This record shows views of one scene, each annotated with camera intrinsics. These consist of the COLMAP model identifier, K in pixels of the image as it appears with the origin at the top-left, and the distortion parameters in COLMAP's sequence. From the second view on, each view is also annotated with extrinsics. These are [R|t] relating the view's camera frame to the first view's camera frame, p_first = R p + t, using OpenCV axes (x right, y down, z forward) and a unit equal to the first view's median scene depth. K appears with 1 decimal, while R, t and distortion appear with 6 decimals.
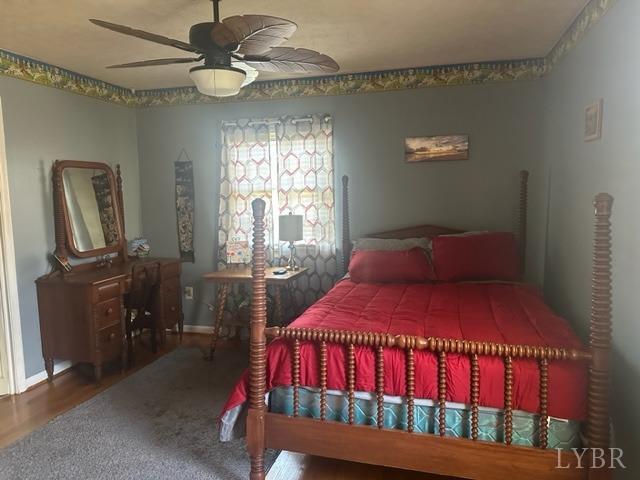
lens RADIAL K [[445.2, 0, 318.7], [0, 445.2, 238.2], [0, 0, 1]] dist [0.111380, -0.165093]
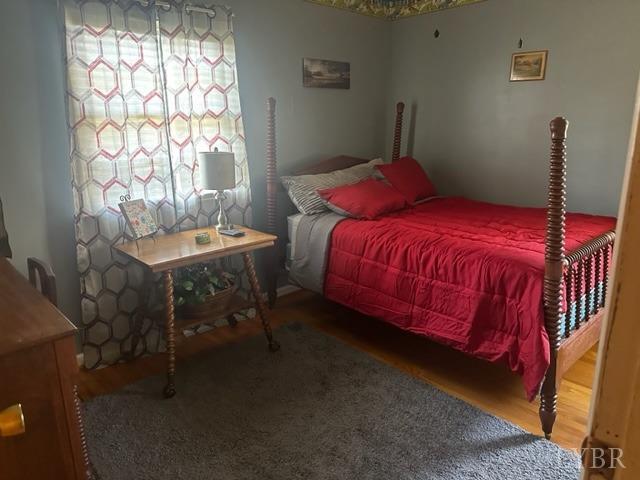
lens RADIAL K [[445.2, 0, 318.7], [0, 445.2, 238.2], [0, 0, 1]] dist [0.111380, -0.165093]
pose [[0.506974, -0.206552, 0.836848, -0.586794], [0.093530, 0.978314, 0.184807, -0.033516], [-0.856872, -0.015422, 0.515298, 0.478411]]
